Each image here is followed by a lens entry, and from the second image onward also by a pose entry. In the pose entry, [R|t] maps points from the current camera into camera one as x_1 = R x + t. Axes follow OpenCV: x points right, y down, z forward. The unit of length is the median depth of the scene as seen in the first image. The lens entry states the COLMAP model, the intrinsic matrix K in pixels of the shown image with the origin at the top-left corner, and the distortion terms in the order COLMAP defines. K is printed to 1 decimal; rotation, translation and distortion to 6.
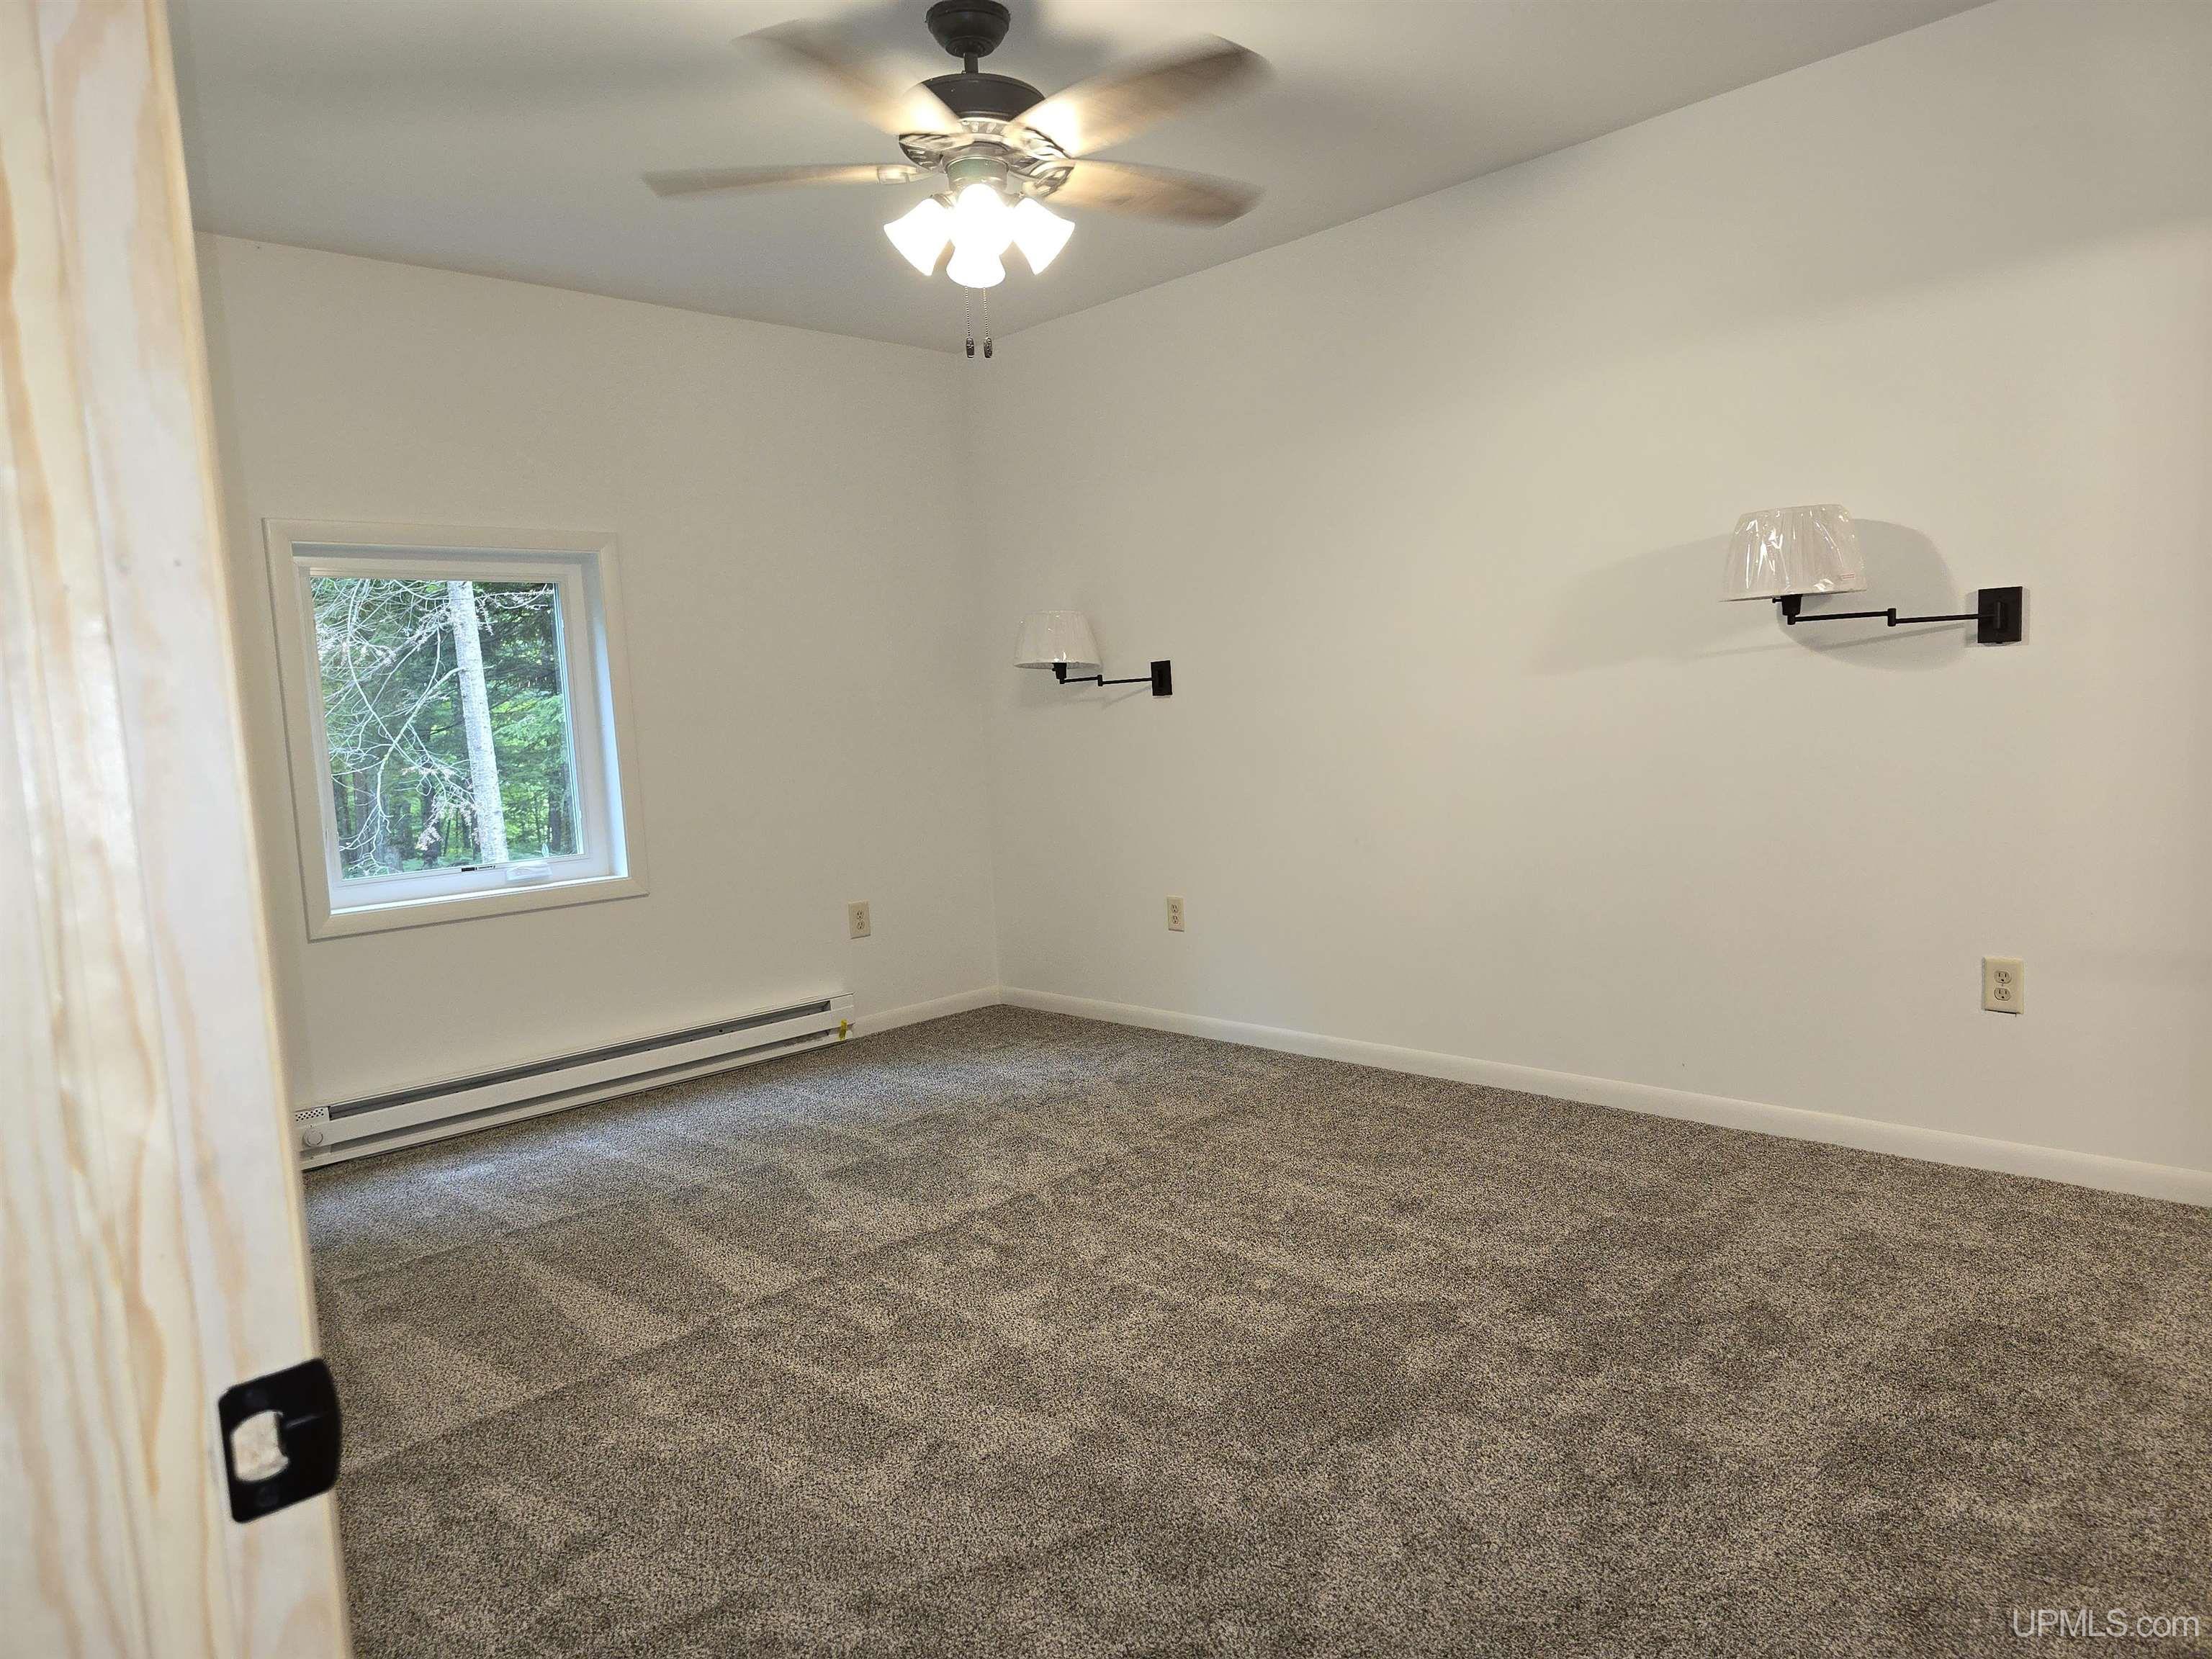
lens RADIAL K [[1481.6, 0, 1106.0], [0, 1481.6, 829.5], [0, 0, 1]] dist [0.010839, -0.001793]
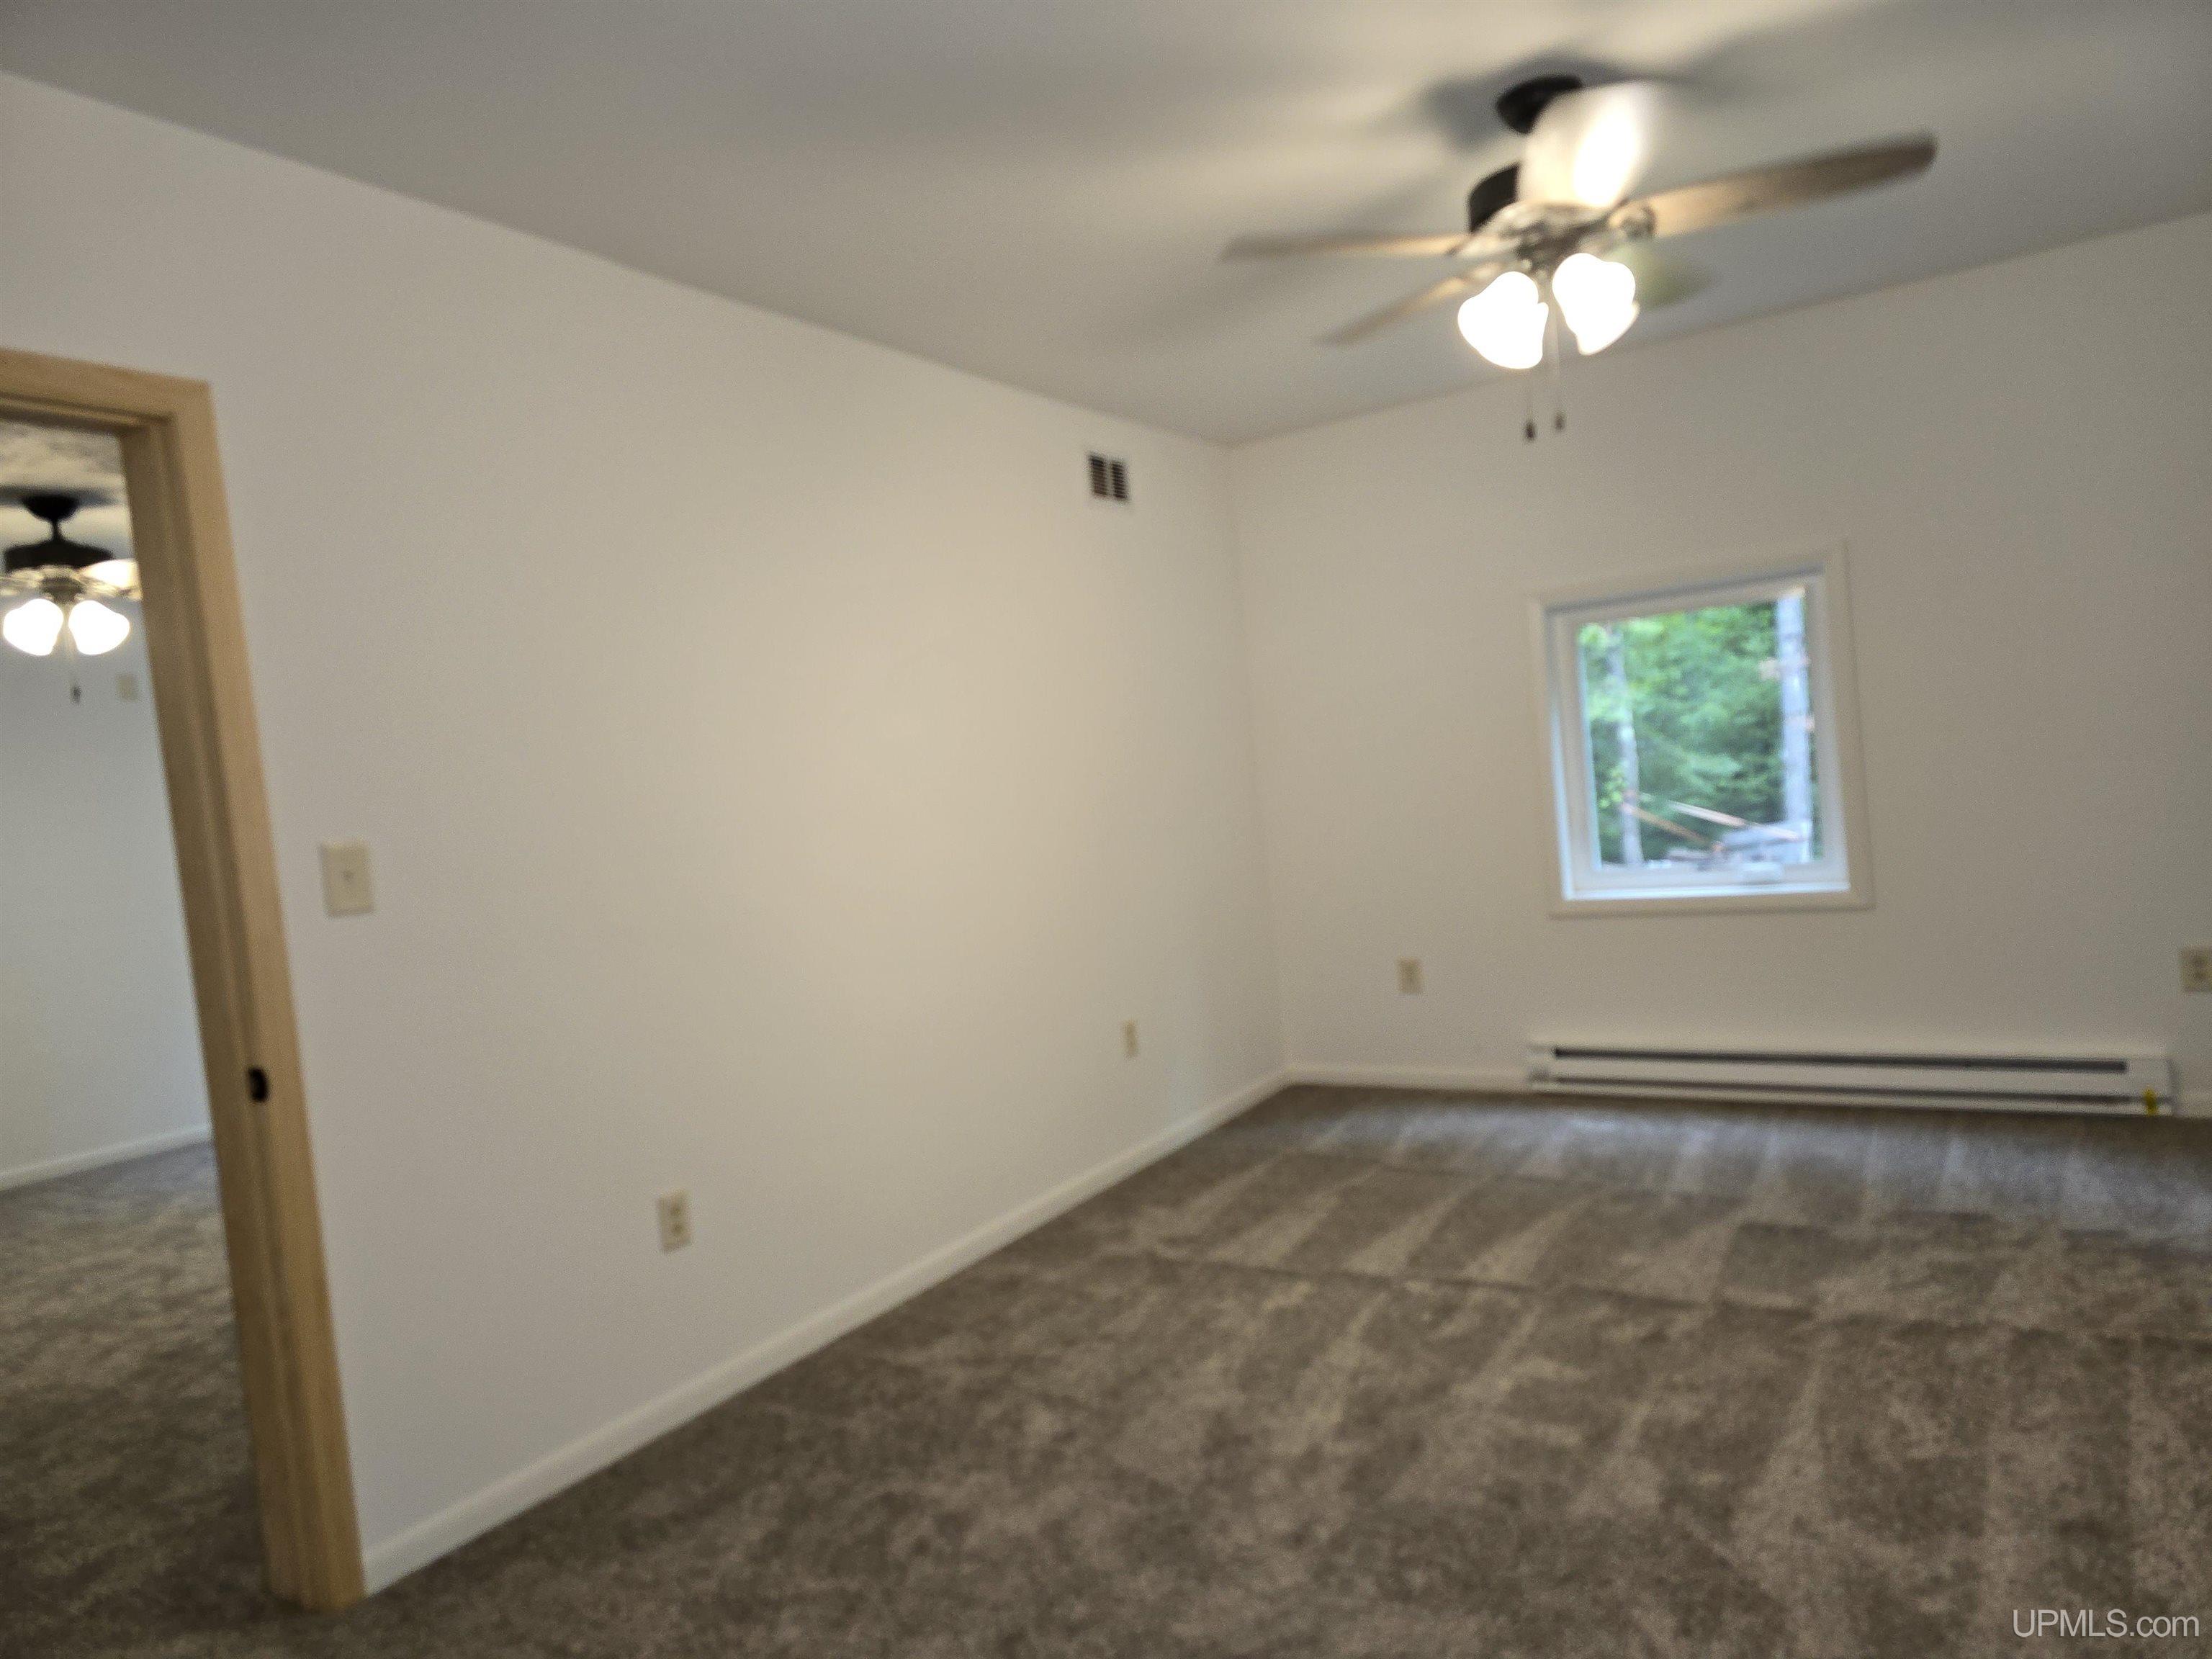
lens RADIAL K [[1481.6, 0, 1106.0], [0, 1481.6, 829.5], [0, 0, 1]] dist [0.010839, -0.001793]
pose [[0.218245, 0.073492, -0.973123, 0.667936], [0.000828, 0.997146, 0.075492, -0.102883], [0.975894, -0.017281, 0.217561, 0.390957]]
